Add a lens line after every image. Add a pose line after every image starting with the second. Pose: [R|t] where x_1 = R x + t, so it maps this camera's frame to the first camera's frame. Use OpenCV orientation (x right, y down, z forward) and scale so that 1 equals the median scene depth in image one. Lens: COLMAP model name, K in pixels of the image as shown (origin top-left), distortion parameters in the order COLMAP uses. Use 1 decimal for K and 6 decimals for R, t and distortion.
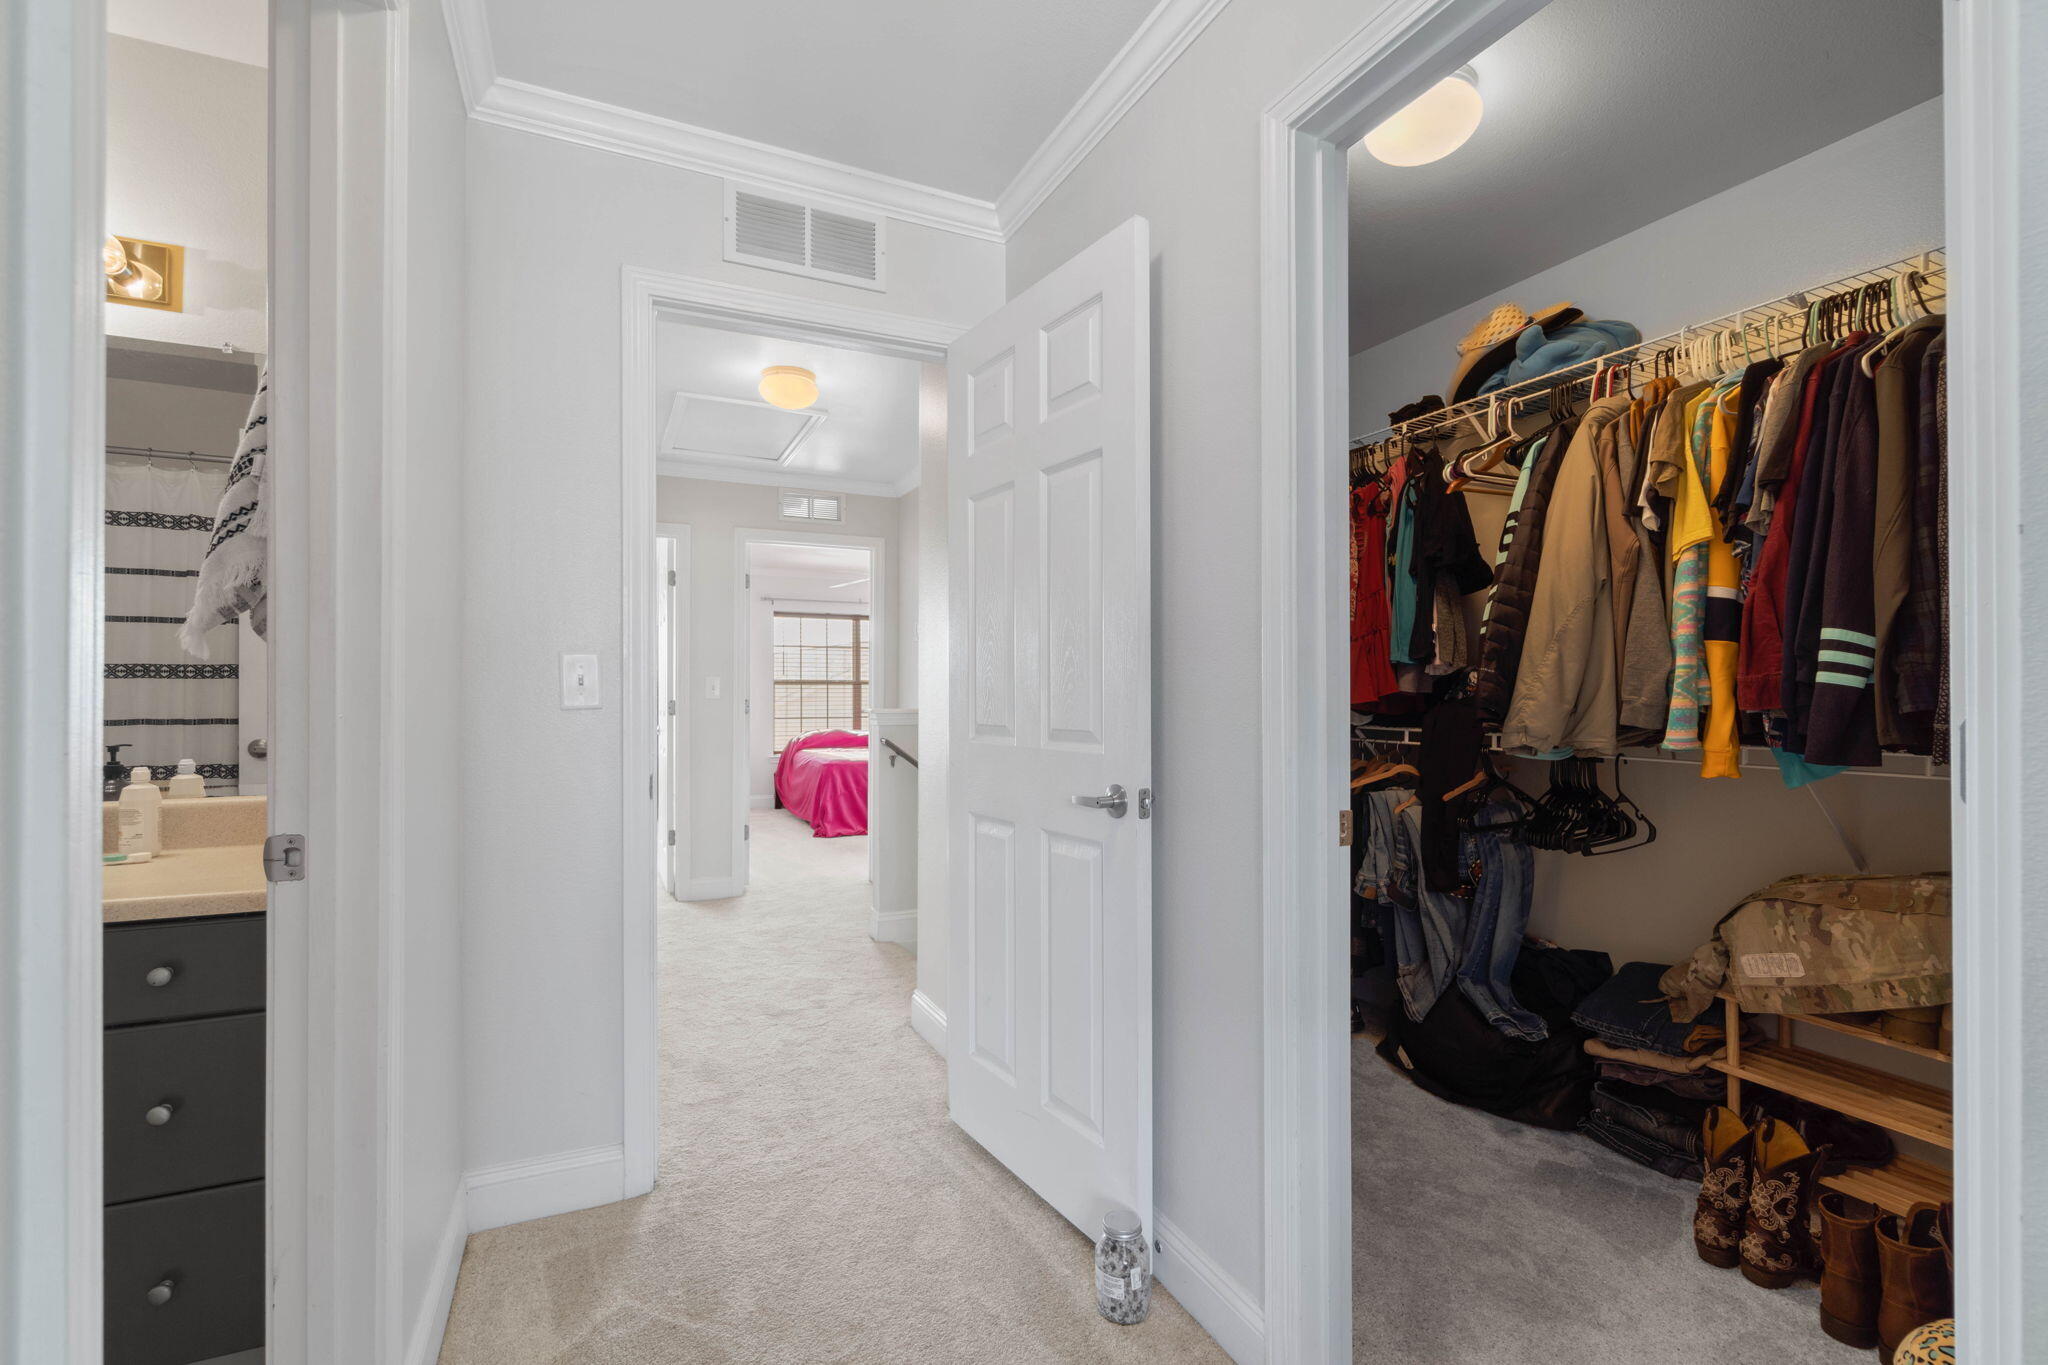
lens RADIAL K [[890.4, 0, 1010.5], [0, 890.4, 686.6], [0, 0, 1]] dist [-0.000711, 0.000077]
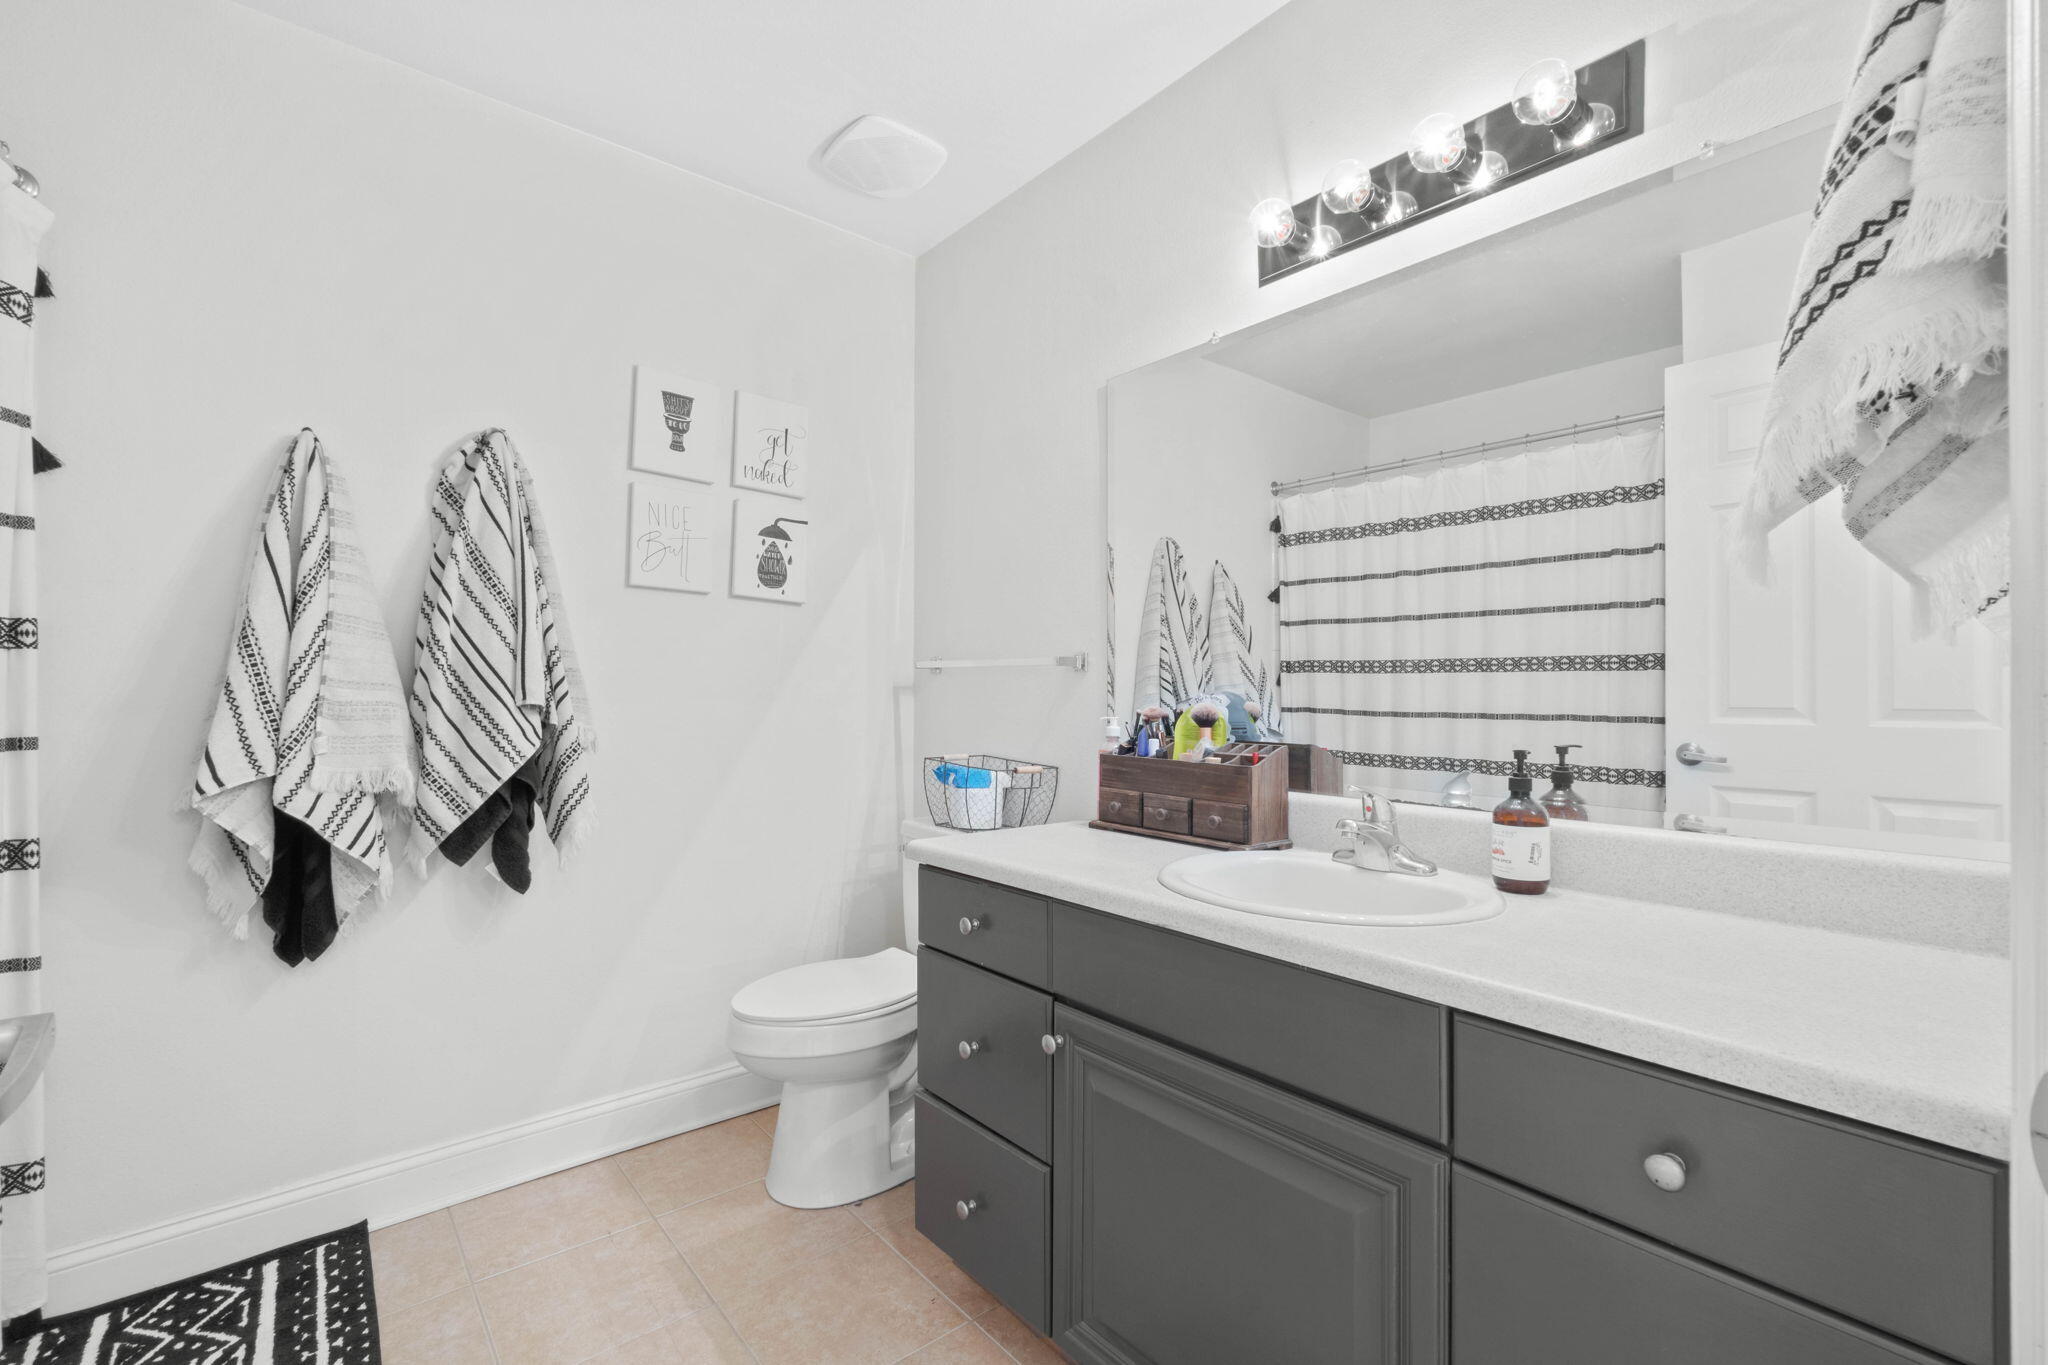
lens RADIAL K [[890.4, 0, 1010.5], [0, 890.4, 686.6], [0, 0, 1]] dist [-0.000711, 0.000077]
pose [[0.254337, -0.001744, -0.967114, -0.433382], [-0.001575, 0.999996, -0.002217, 0.020083], [0.967114, 0.002087, 0.254334, 0.383439]]
